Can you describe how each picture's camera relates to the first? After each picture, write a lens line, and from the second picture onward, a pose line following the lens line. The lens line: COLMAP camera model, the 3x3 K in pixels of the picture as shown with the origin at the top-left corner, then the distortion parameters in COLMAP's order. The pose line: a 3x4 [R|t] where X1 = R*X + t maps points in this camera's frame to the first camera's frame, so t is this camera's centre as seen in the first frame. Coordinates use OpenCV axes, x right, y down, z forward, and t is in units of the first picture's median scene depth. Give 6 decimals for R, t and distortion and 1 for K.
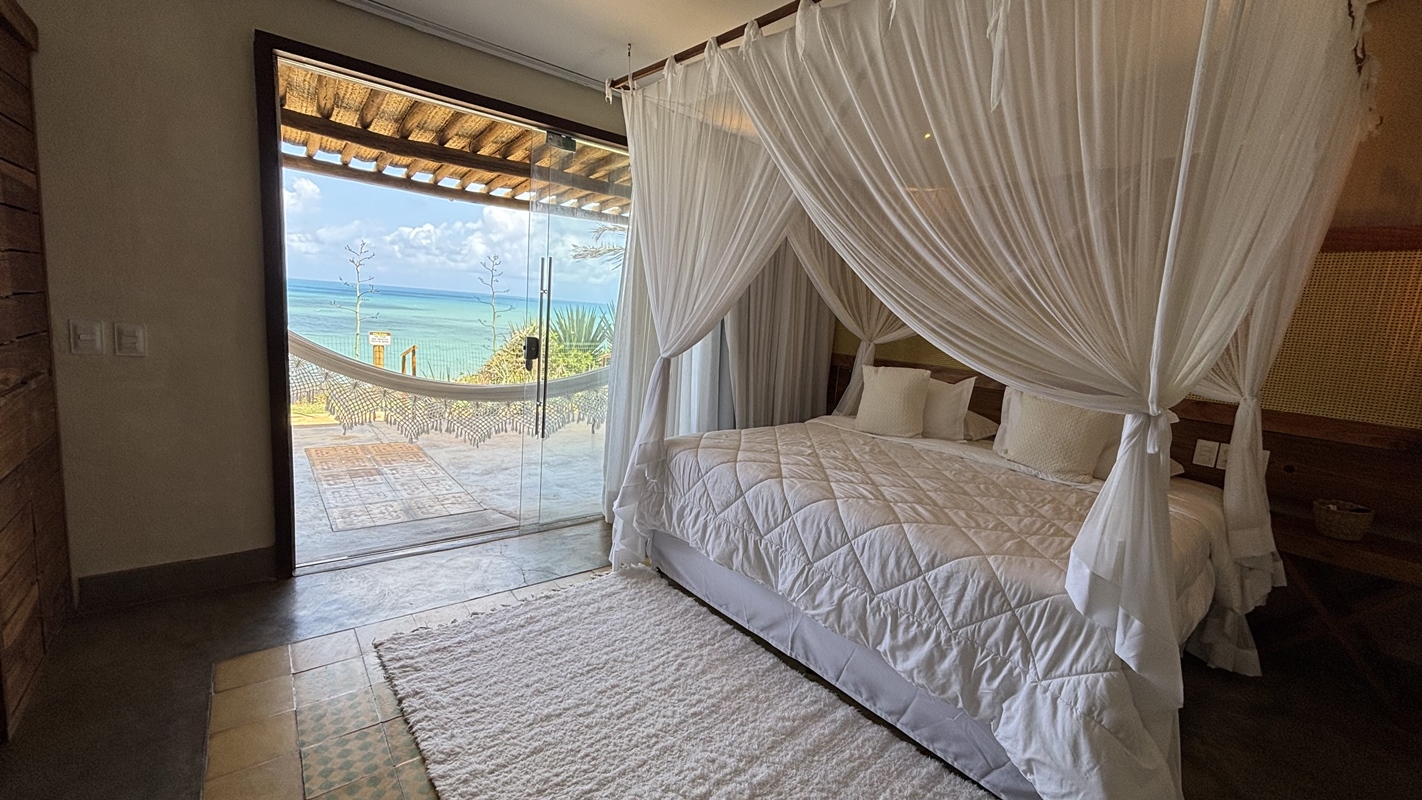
lens RADIAL K [[581.6, 0, 711.0], [0, 581.6, 400.0], [0, 0, 1]] dist [0.000604, -0.000161]
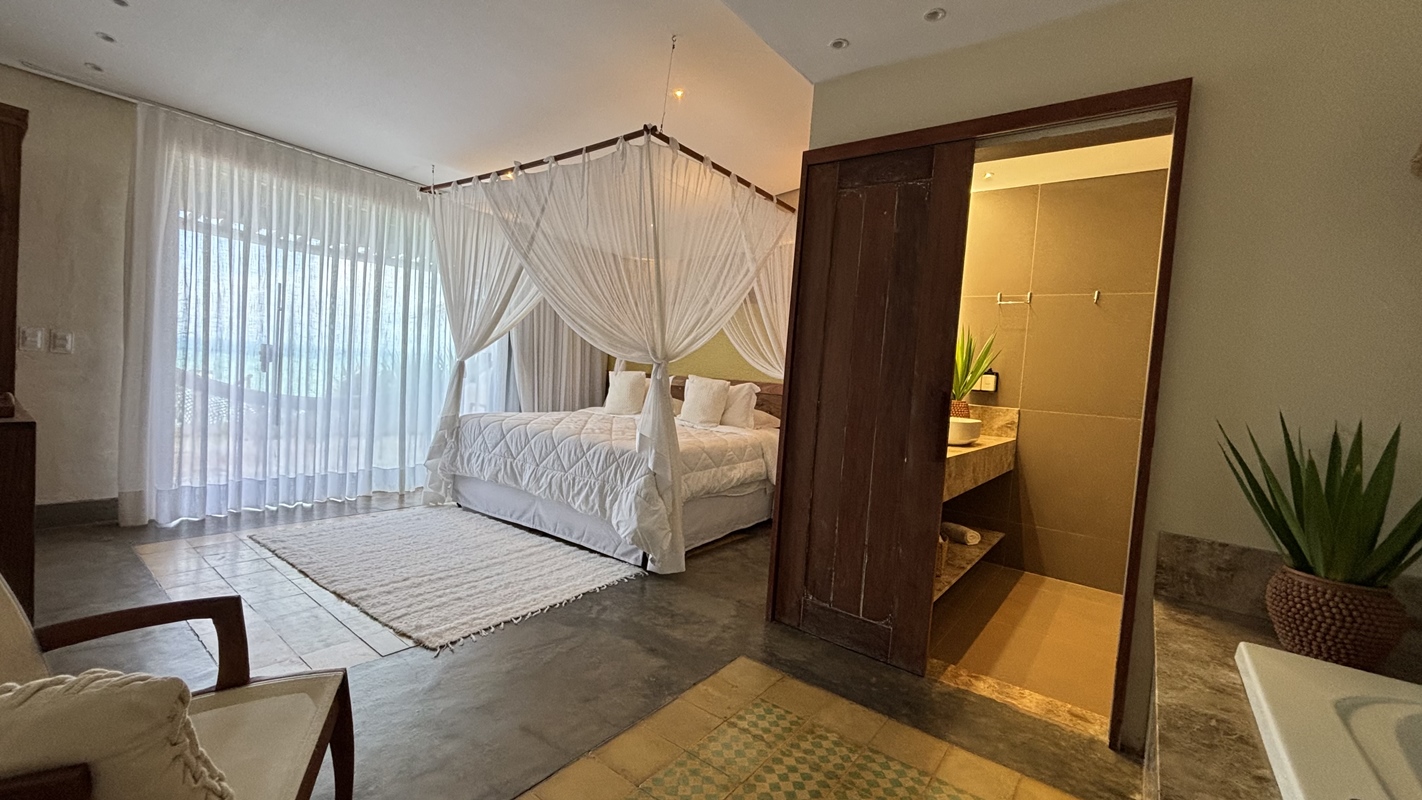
lens RADIAL K [[581.6, 0, 711.0], [0, 581.6, 400.0], [0, 0, 1]] dist [0.000604, -0.000161]
pose [[0.971375, -0.022142, 0.236515, 0.274797], [0.043659, 0.995327, -0.086129, 0.263368], [-0.233503, 0.093990, 0.967803, -0.871683]]
